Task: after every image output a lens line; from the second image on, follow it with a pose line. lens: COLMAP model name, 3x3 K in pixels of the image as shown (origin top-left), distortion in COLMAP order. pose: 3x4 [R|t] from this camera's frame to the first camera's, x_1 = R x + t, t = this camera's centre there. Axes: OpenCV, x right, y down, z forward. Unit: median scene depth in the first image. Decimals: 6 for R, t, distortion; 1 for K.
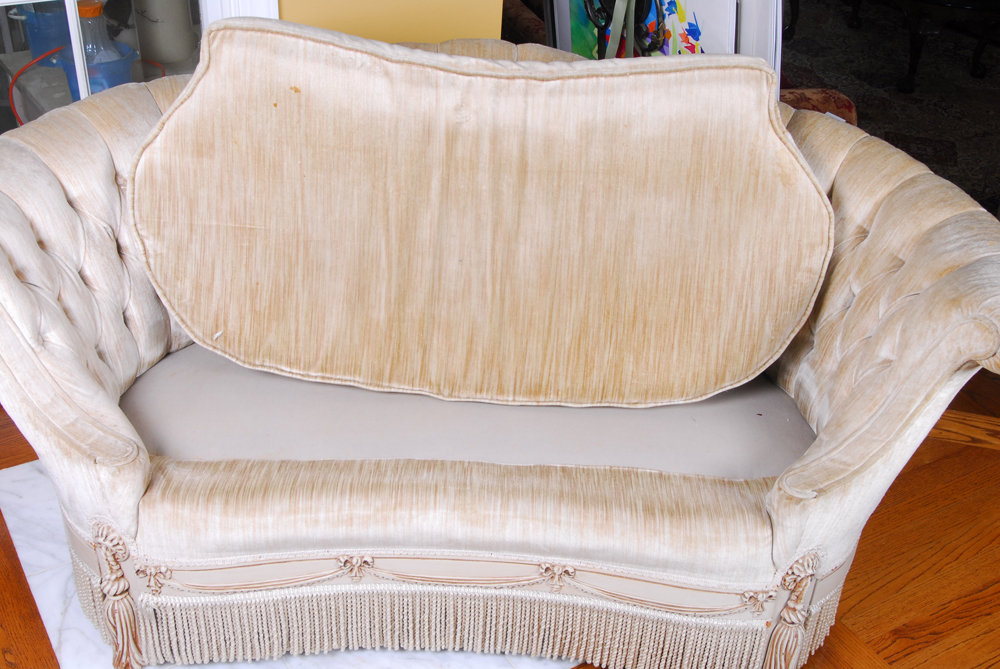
lens RADIAL K [[1209.1, 0, 502.2], [0, 1209.1, 341.5], [0, 0, 1]] dist [0.022250, 0.000000]
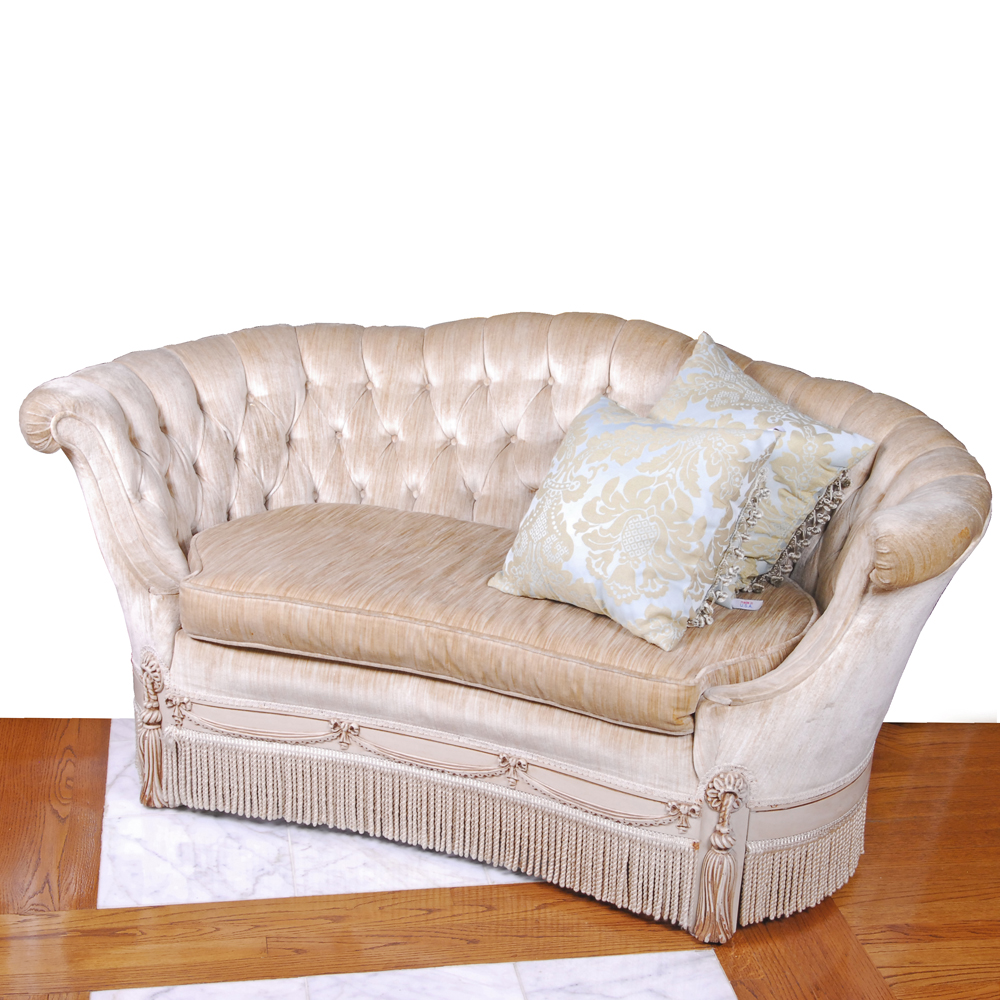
lens RADIAL K [[1935.9, 0, 485.1], [0, 1935.9, 558.2], [0, 0, 1]] dist [0.121994, 0.000000]
pose [[0.917441, 0.106040, -0.383480, 0.663761], [-0.196434, 0.958891, -0.204796, 0.375334], [0.345999, 0.263217, 0.900556, -0.587784]]
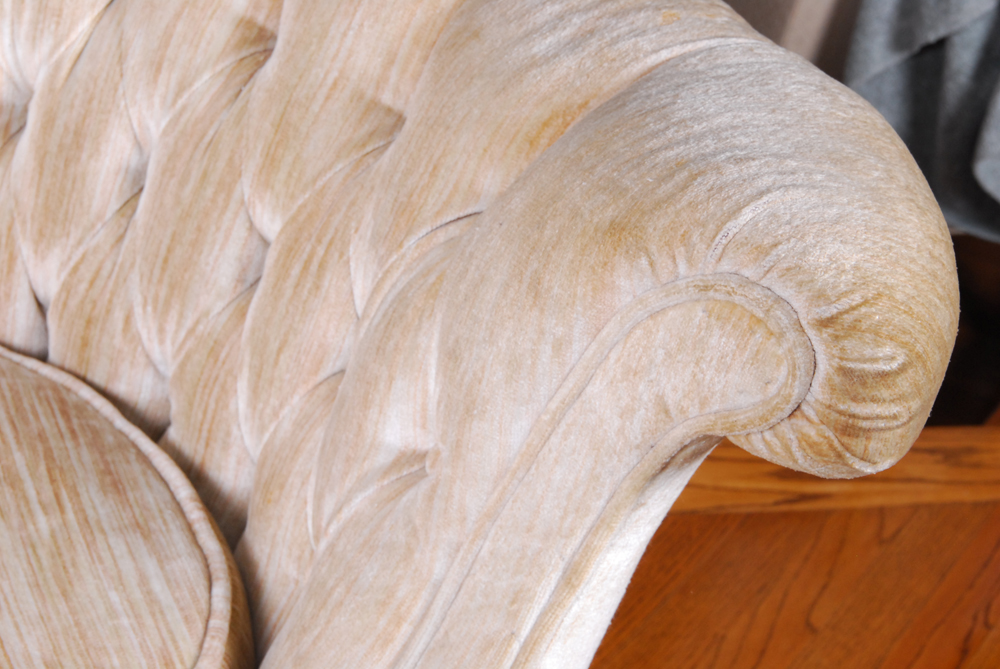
lens RADIAL K [[1878.6, 0, 504.7], [0, 1878.6, 338.1], [0, 0, 1]] dist [-0.008984, 0.000000]
pose [[0.907681, -0.173626, 0.382059, 0.168995], [0.161739, 0.984802, 0.063290, -0.037165], [-0.387241, 0.004346, 0.921968, 0.569018]]
